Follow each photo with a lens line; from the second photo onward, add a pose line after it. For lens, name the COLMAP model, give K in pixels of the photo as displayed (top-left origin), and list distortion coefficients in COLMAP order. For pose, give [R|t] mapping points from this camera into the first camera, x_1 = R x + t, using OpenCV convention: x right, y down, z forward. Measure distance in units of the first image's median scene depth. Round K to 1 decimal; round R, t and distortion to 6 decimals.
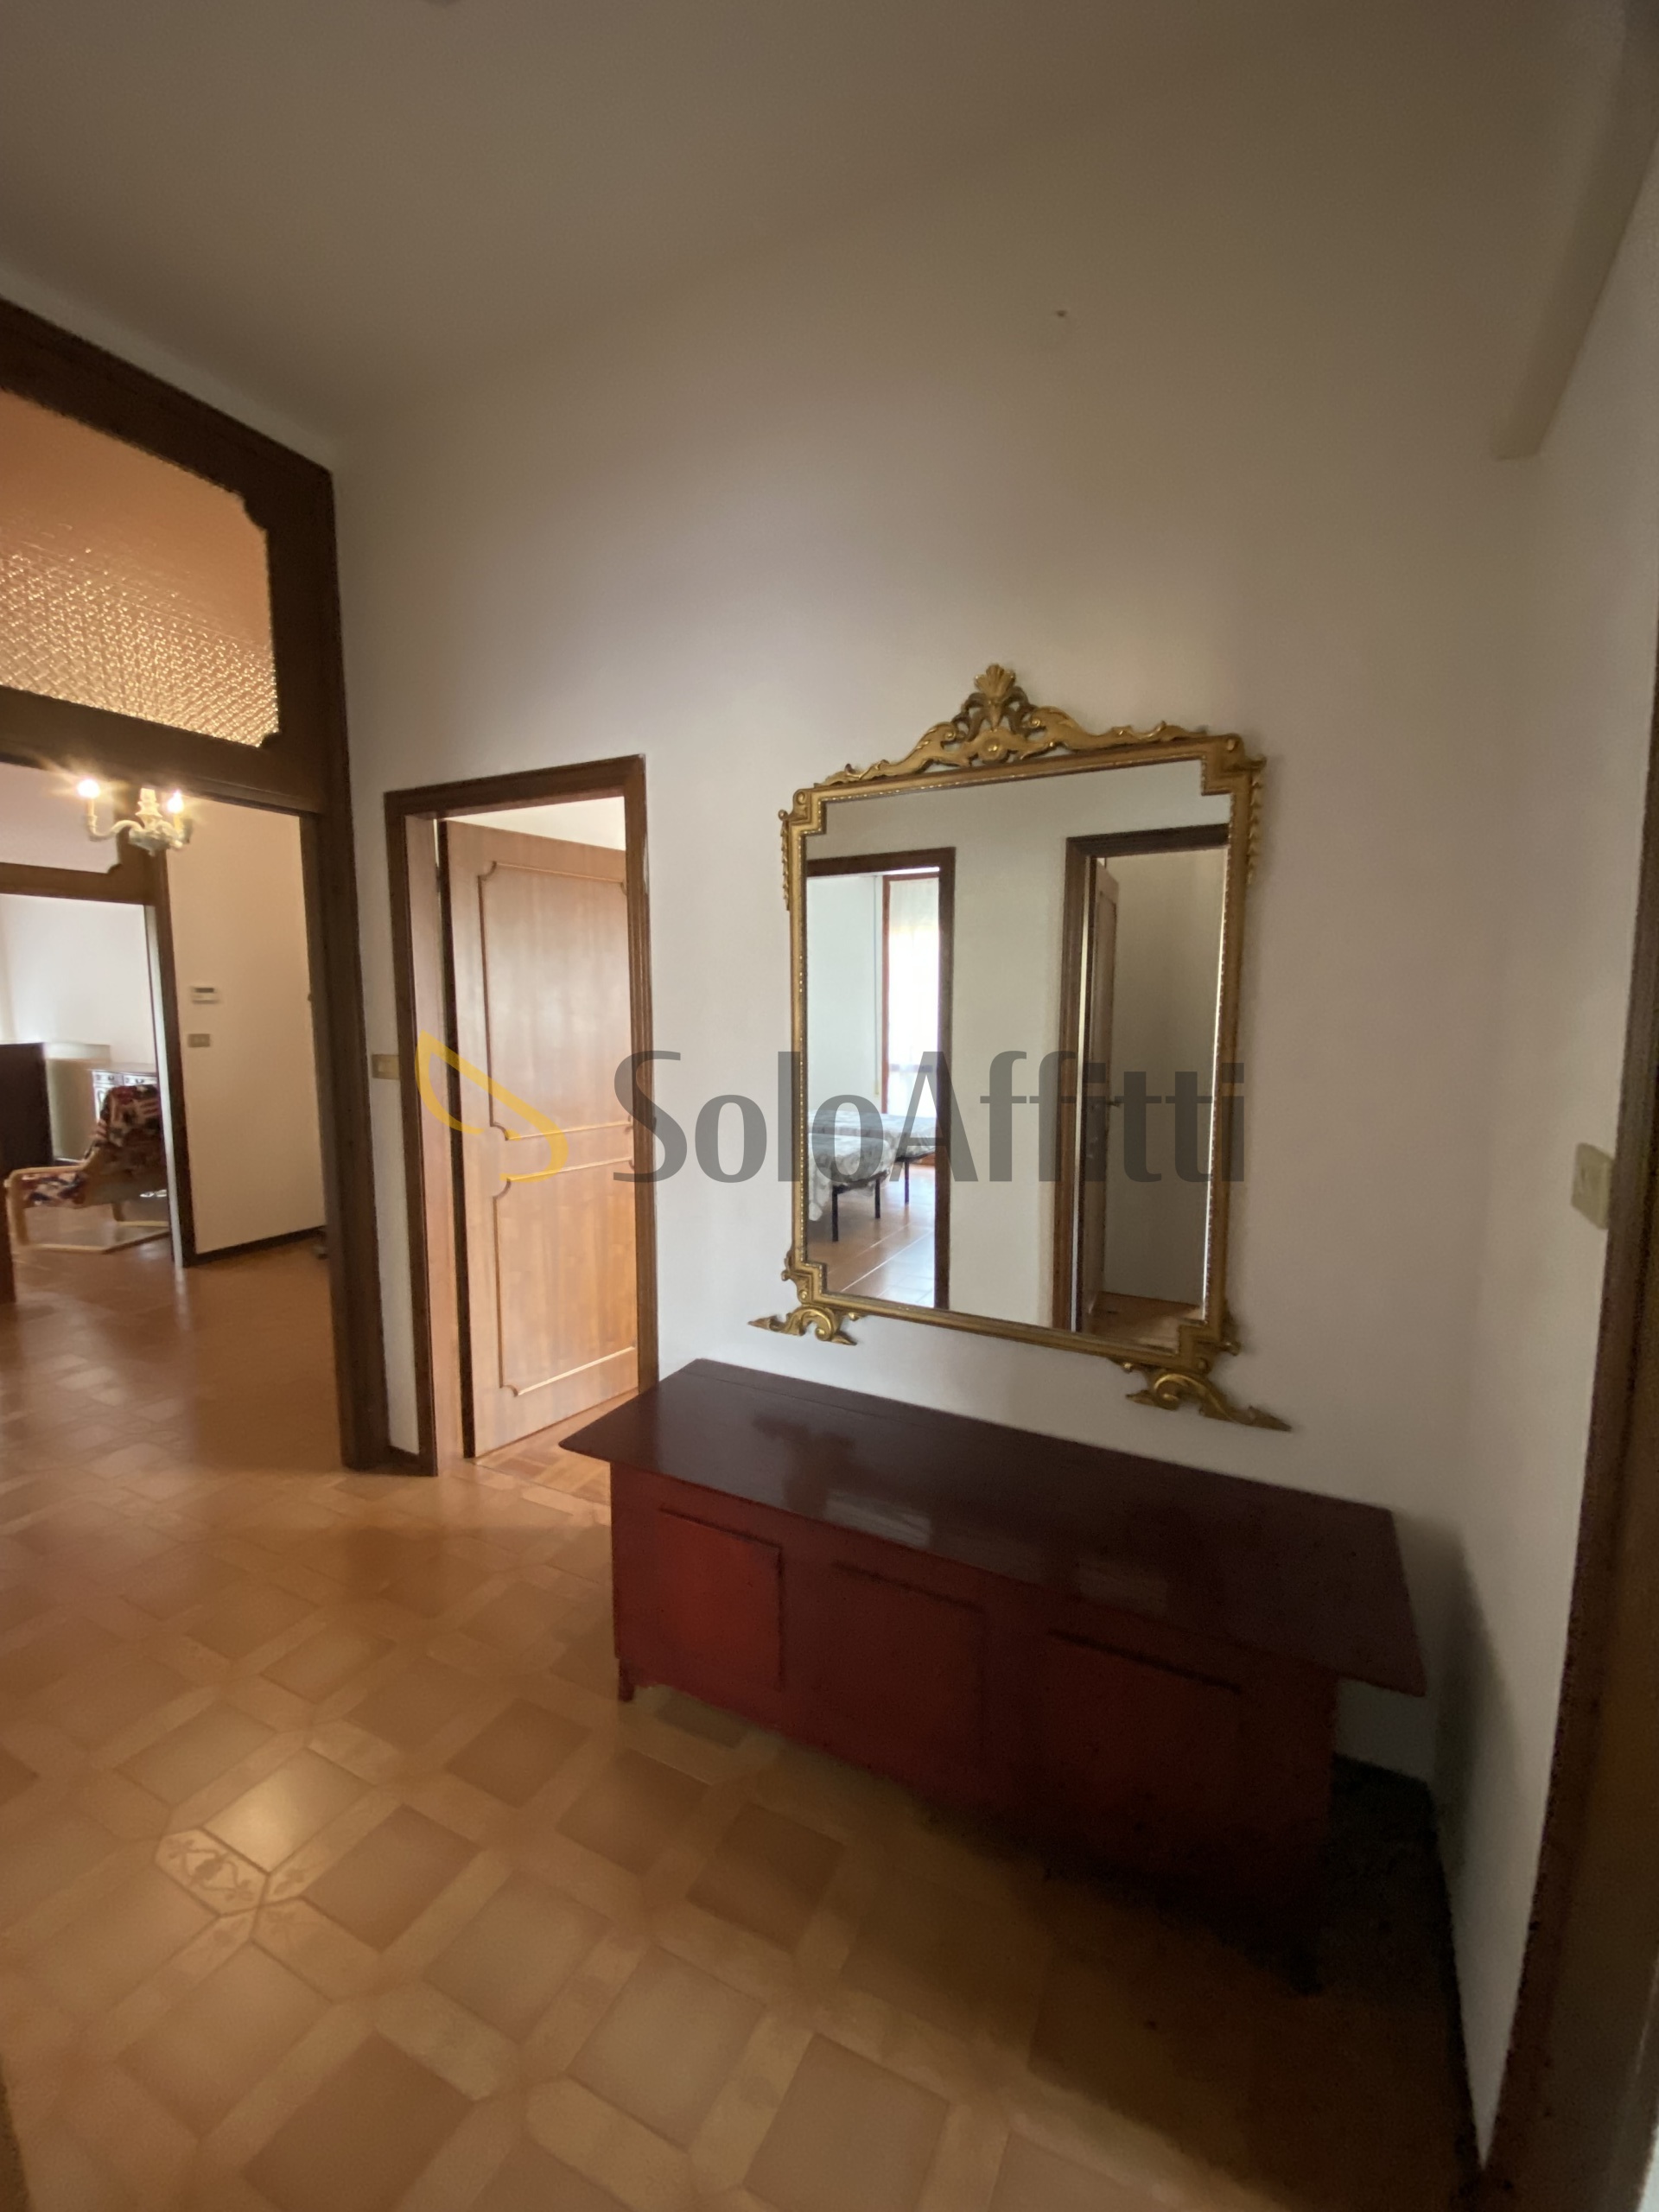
lens RADIAL K [[887.8, 0, 845.2], [0, 887.8, 1107.9], [0, 0, 1]] dist [-0.010394, -0.008188]
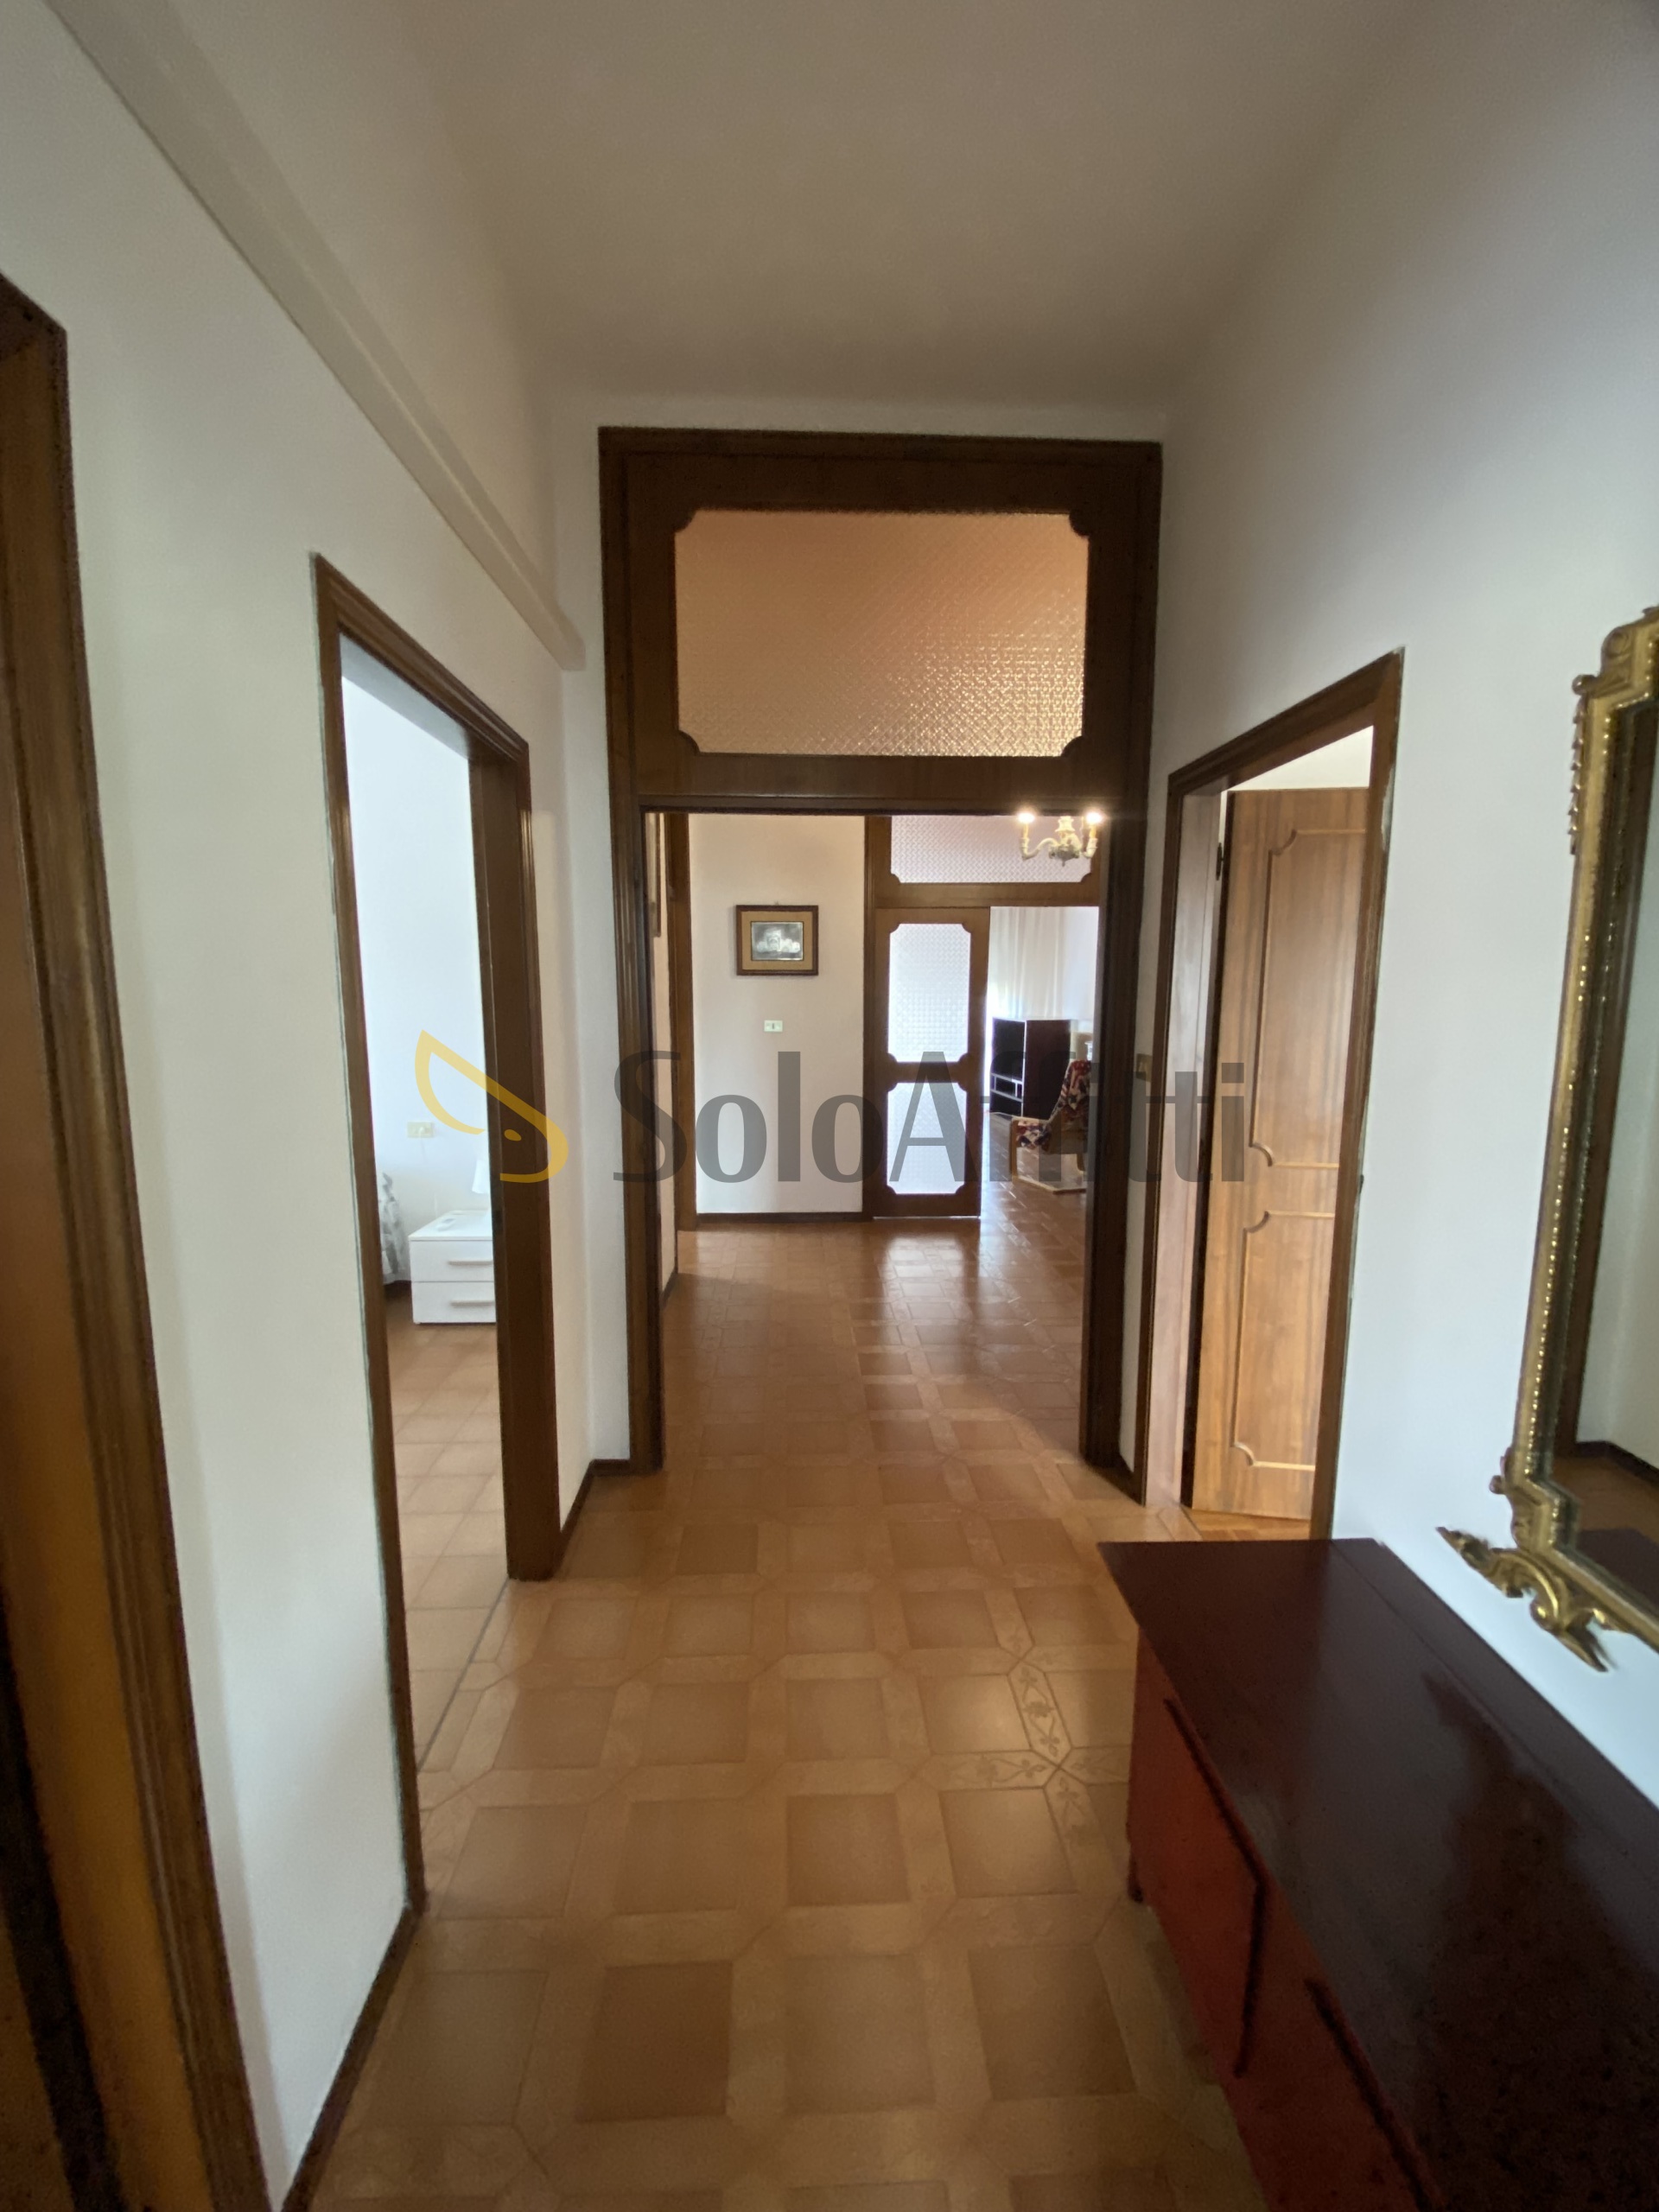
lens RADIAL K [[887.8, 0, 818.6], [0, 887.8, 1100.5], [0, 0, 1]] dist [-0.010394, -0.008188]
pose [[0.452205, 0.117911, -0.884086, 0.152366], [-0.107885, 0.991176, 0.077012, -0.042233], [0.885365, 0.060555, 0.460936, 0.231002]]
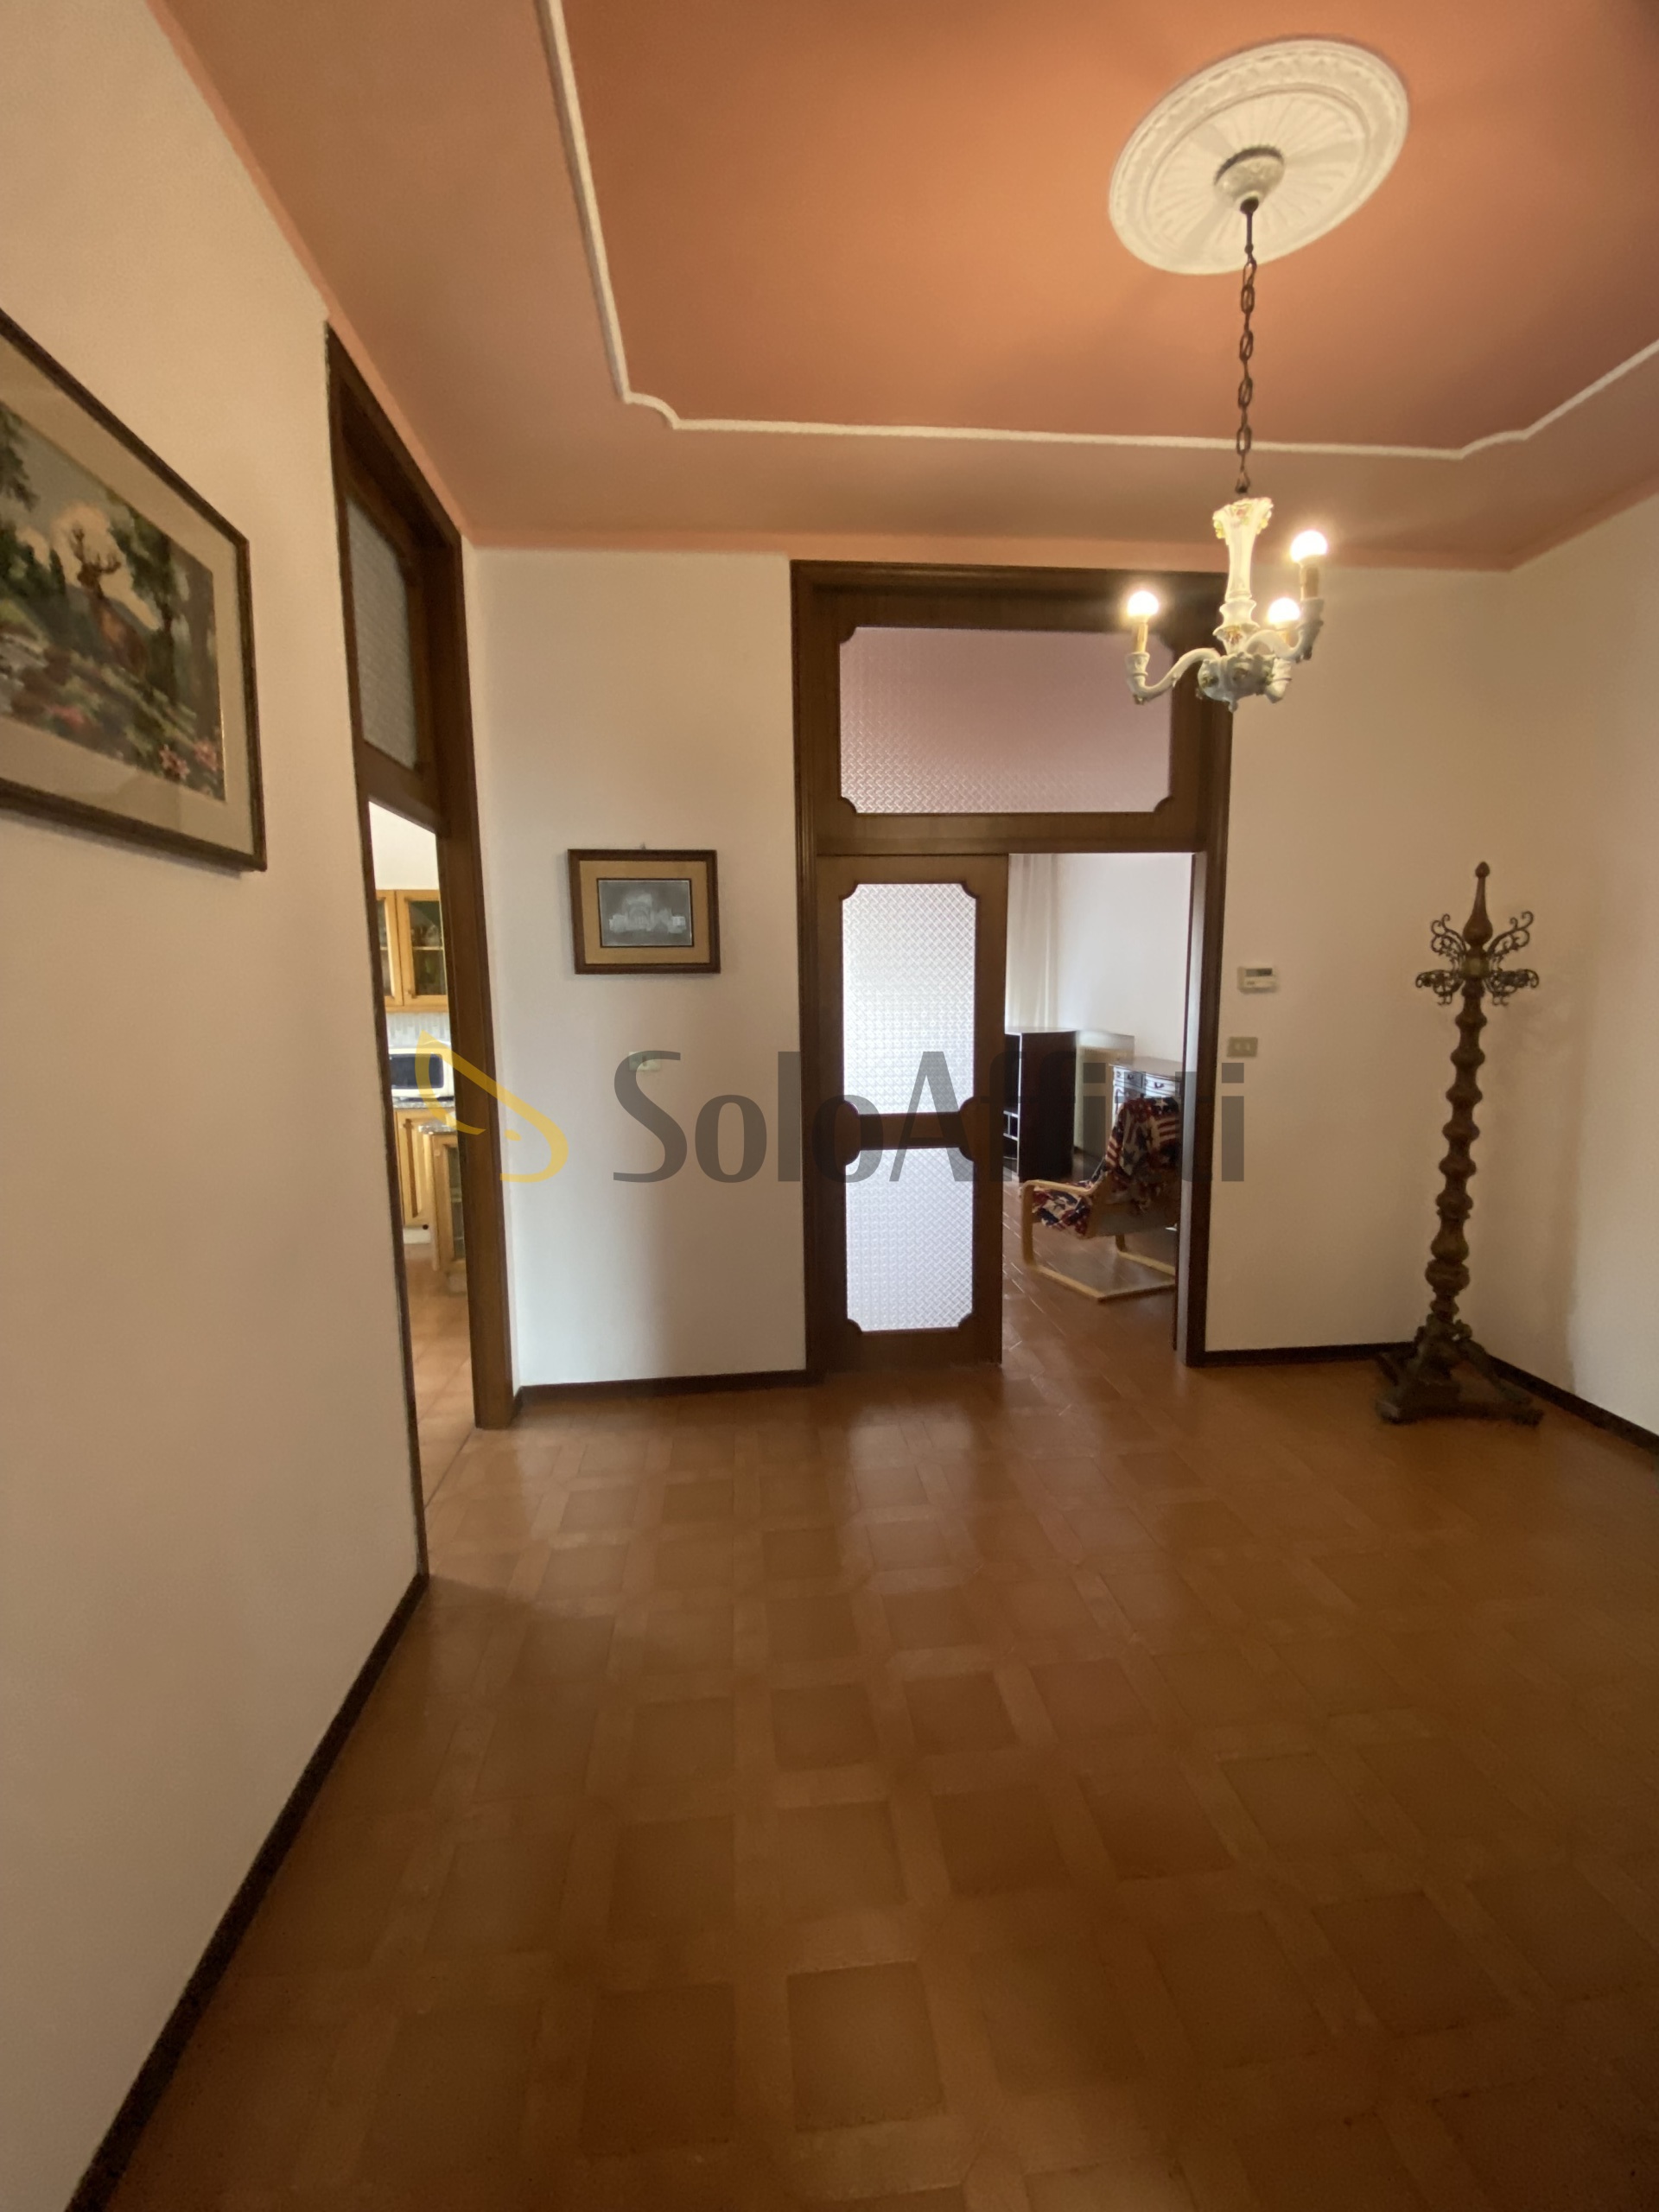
lens RADIAL K [[887.8, 0, 827.5], [0, 887.8, 1097.1], [0, 0, 1]] dist [-0.010394, -0.008188]
pose [[0.513234, 0.096607, -0.852794, -0.524924], [-0.088387, 0.994311, 0.059445, -0.084507], [0.853685, 0.044867, 0.518853, 0.631322]]
